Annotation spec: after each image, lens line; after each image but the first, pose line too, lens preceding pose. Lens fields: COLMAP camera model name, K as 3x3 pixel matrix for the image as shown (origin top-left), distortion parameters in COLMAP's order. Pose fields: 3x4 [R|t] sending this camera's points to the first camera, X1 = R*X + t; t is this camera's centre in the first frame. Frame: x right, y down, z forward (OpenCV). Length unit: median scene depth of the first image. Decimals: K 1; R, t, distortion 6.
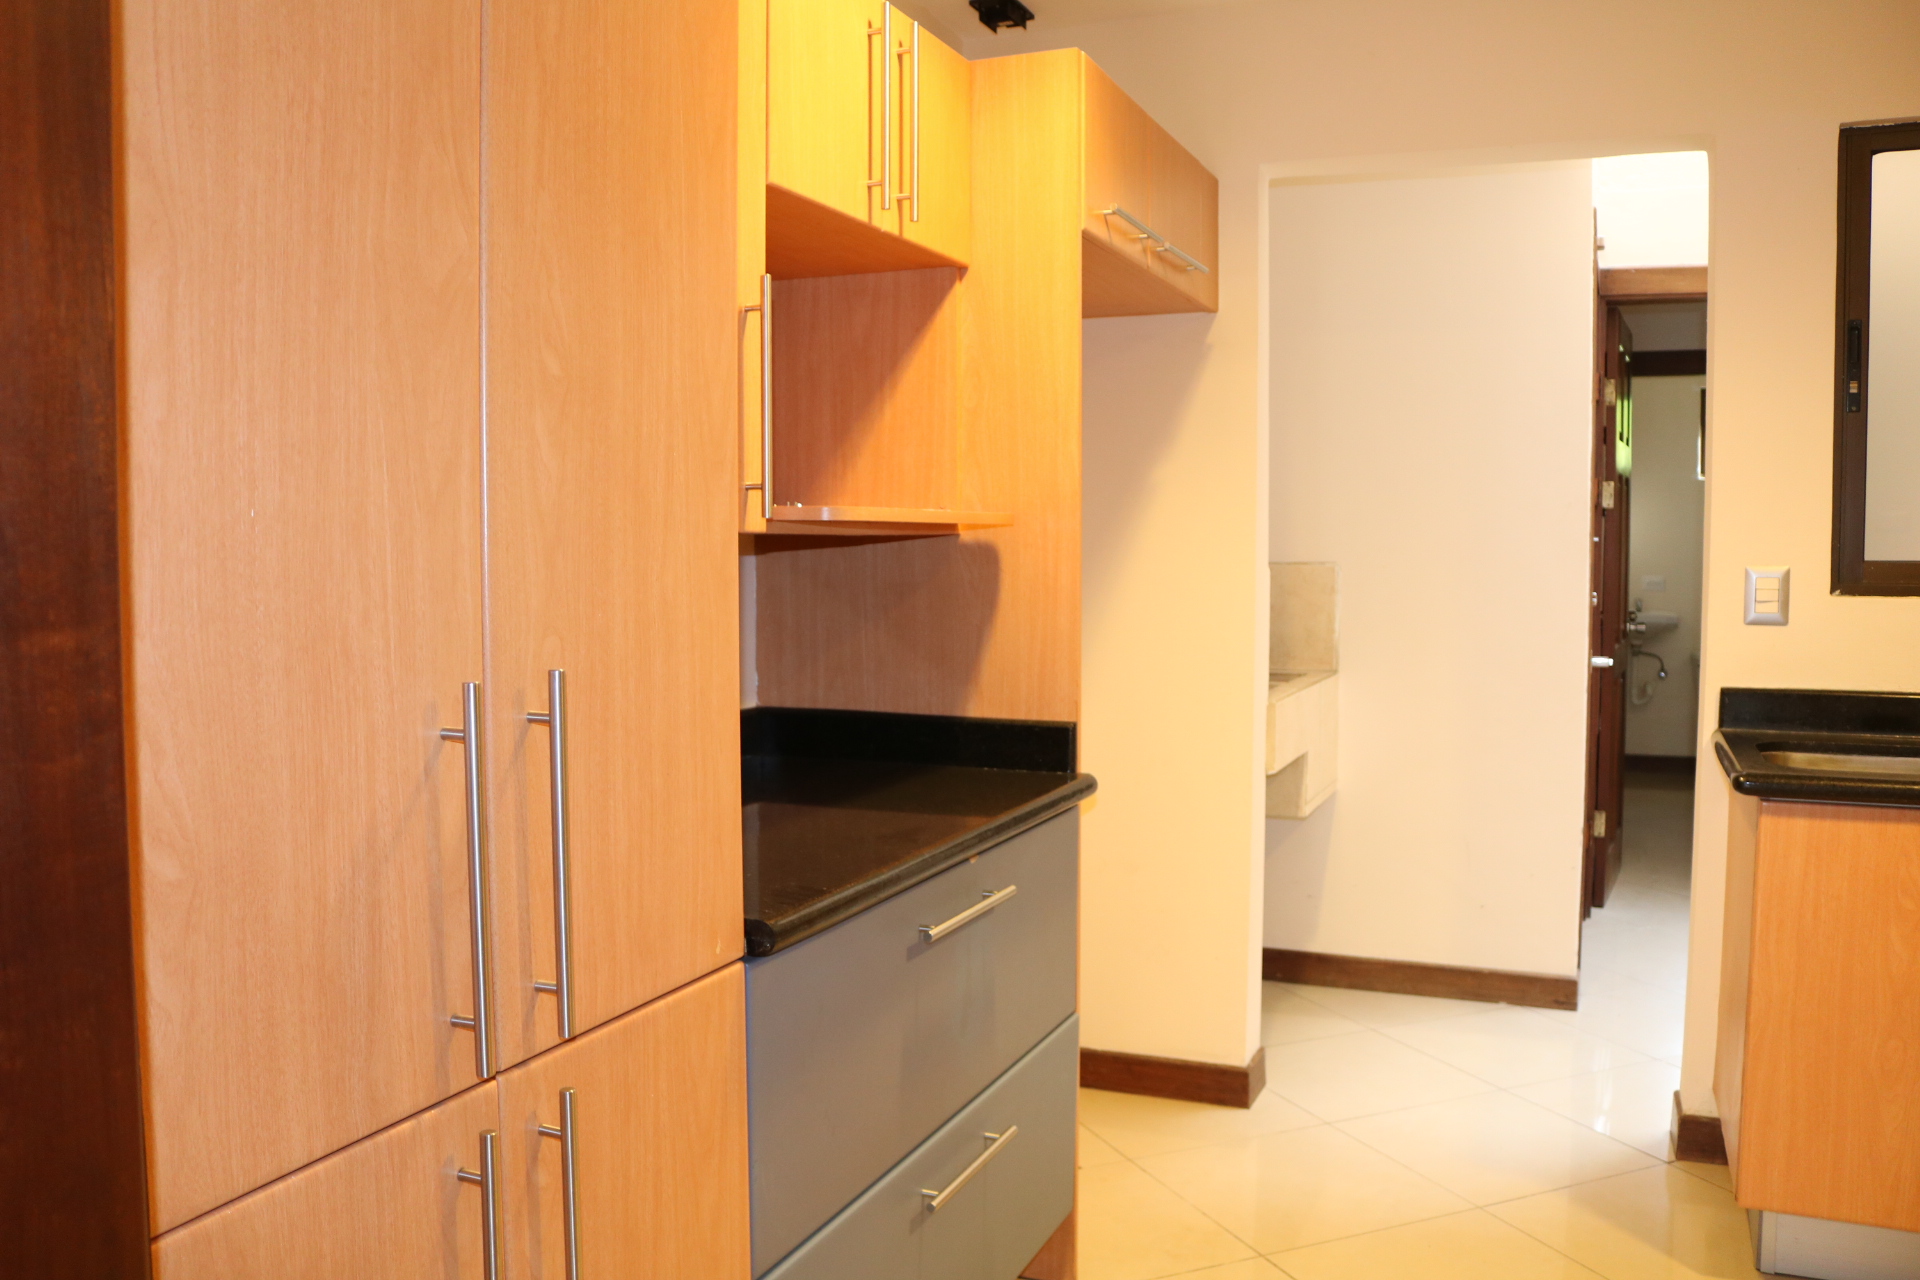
lens RADIAL K [[1582.3, 0, 996.3], [0, 1582.3, 645.7], [0, 0, 1]] dist [-0.155687, 0.119131]
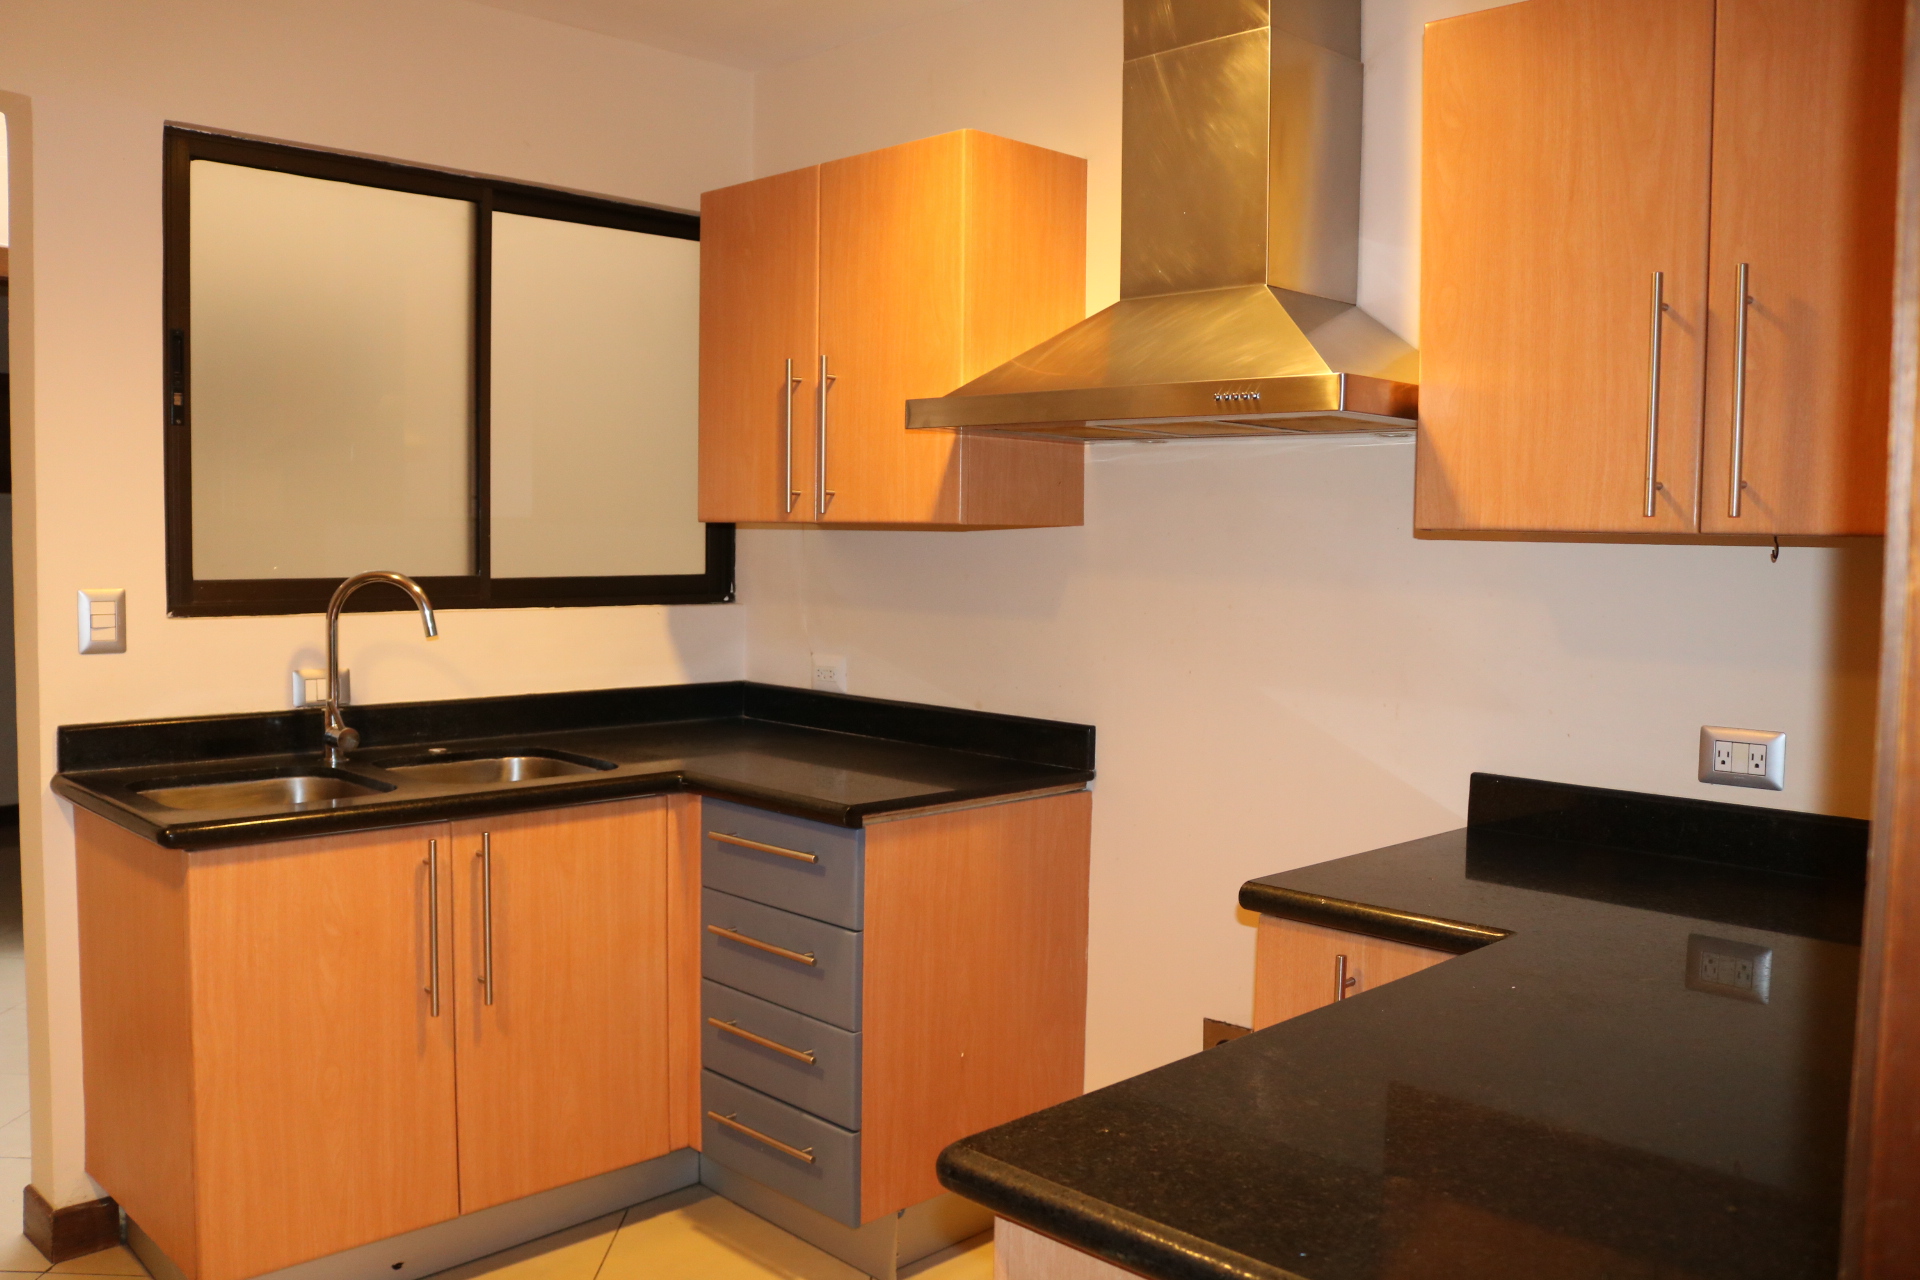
lens RADIAL K [[1582.3, 0, 950.6], [0, 1582.3, 635.8], [0, 0, 1]] dist [-0.155687, 0.119131]
pose [[0.386187, -0.053294, 0.920880, -0.140023], [0.043449, 0.998272, 0.039552, -0.038564], [-0.921397, 0.024737, 0.387835, 0.182979]]
